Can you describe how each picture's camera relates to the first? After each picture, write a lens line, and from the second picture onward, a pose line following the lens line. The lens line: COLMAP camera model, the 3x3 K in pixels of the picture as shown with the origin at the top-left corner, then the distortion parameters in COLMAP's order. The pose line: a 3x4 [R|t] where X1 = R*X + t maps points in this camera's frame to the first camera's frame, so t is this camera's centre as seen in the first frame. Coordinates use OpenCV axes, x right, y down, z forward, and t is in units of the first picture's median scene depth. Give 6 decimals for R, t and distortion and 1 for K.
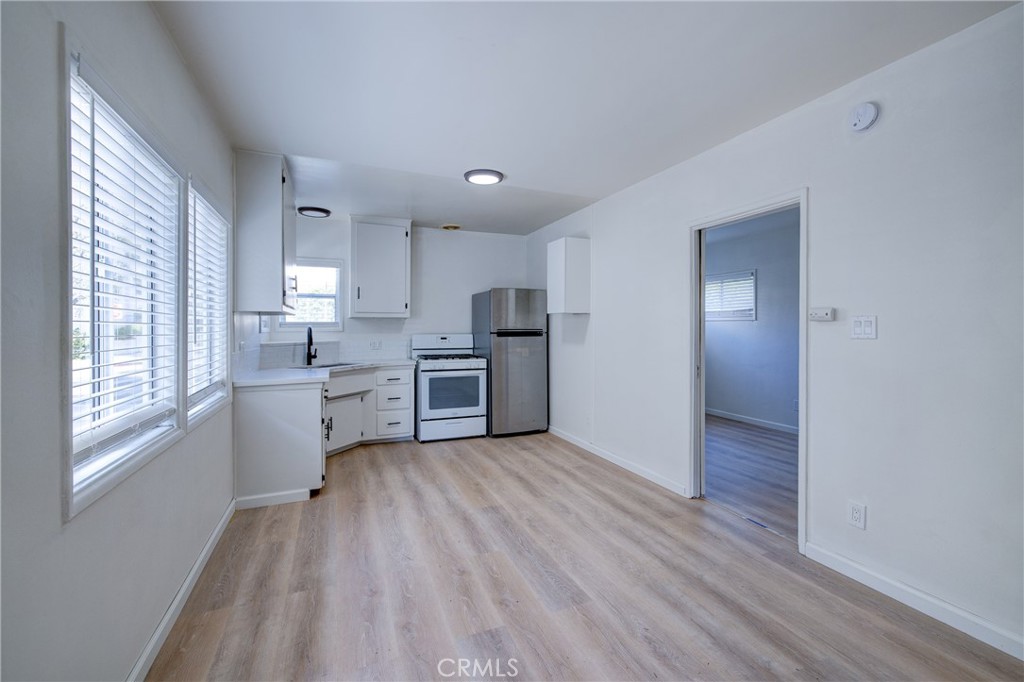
lens RADIAL K [[430.3, 0, 508.1], [0, 430.3, 335.9], [0, 0, 1]] dist [-0.000377, -0.000940]
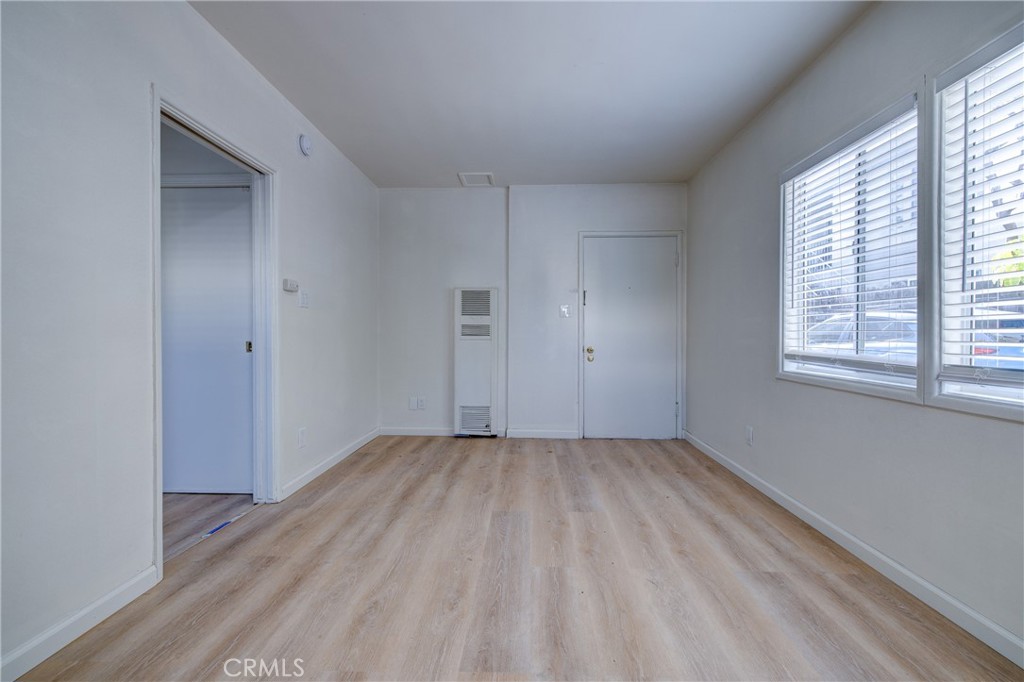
lens RADIAL K [[430.3, 0, 516.5], [0, 430.3, 332.8], [0, 0, 1]] dist [-0.000377, -0.000940]
pose [[-0.917474, -0.001045, 0.397795, -0.331549], [0.004365, 0.999910, 0.012694, 0.071288], [-0.397772, 0.013383, -0.917387, 1.908101]]
